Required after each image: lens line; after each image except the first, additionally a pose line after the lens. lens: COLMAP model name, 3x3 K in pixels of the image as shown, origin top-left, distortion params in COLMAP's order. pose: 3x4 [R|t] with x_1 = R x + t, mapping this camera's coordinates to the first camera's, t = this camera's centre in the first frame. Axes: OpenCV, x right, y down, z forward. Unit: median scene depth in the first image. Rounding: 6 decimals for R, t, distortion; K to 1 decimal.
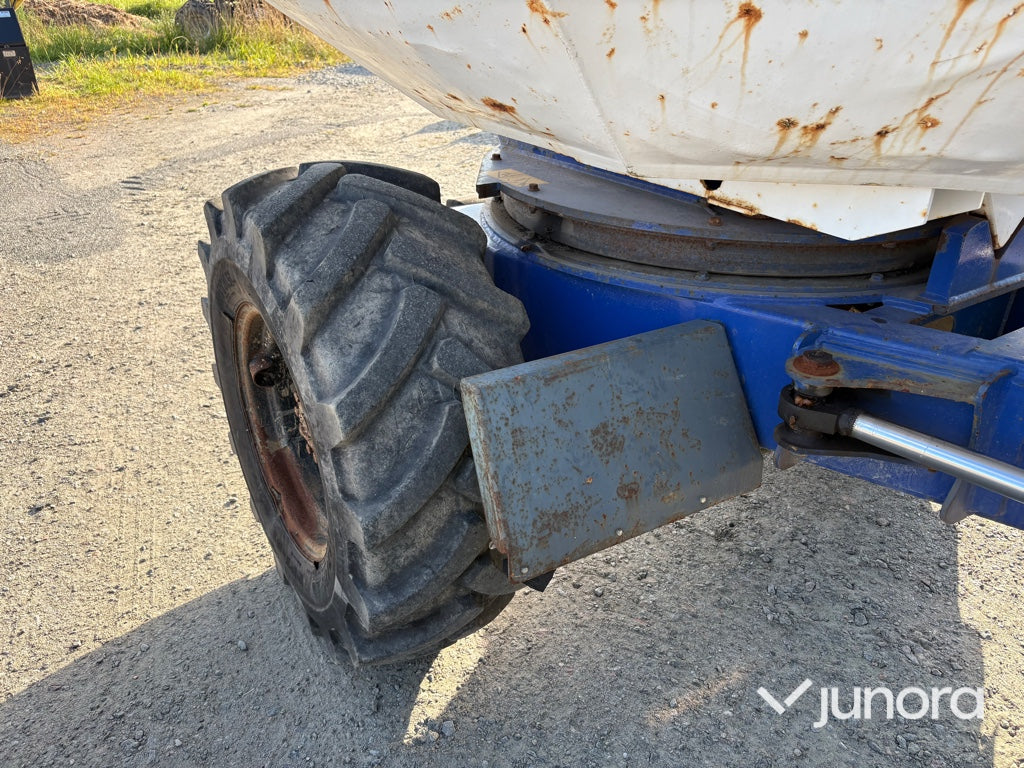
lens RADIAL K [[779.3, 0, 520.6], [0, 779.3, 391.4], [0, 0, 1]] dist [0.036981, -0.041474]
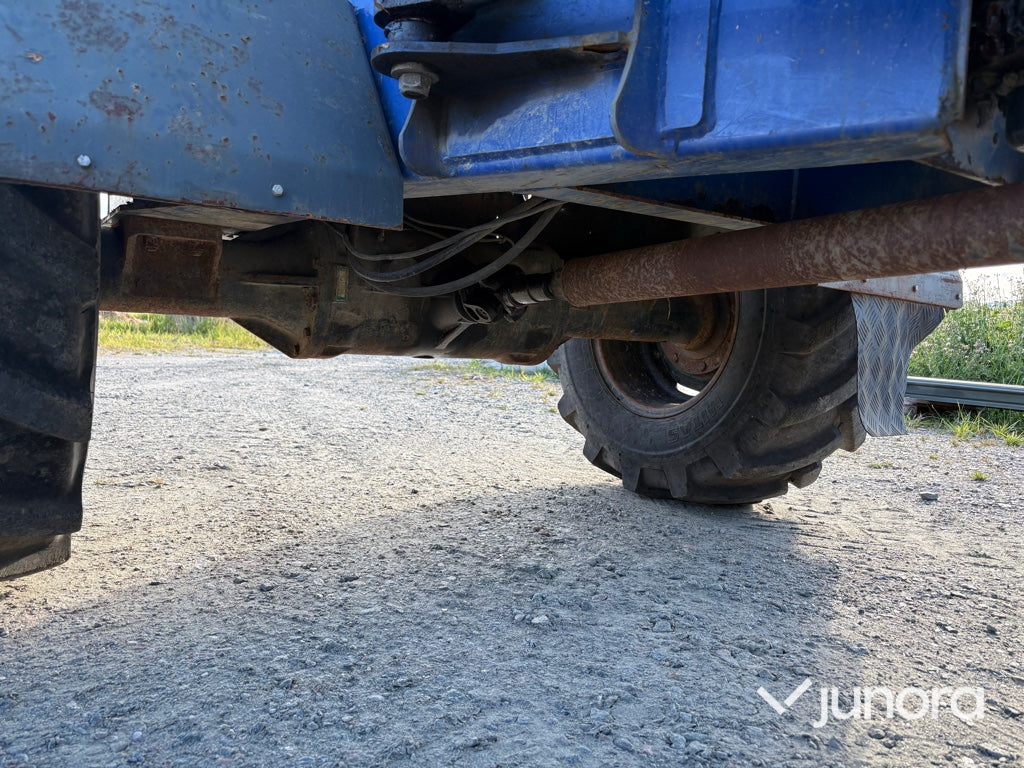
lens RADIAL K [[785.3, 0, 508.8], [0, 785.3, 384.6], [0, 0, 1]] dist [0.020698, -0.018156]
pose [[0.998954, 0.045304, 0.006203, 0.341335], [-0.038936, 0.913871, -0.404133, 0.426887], [-0.023978, 0.403468, 0.914679, 0.400398]]
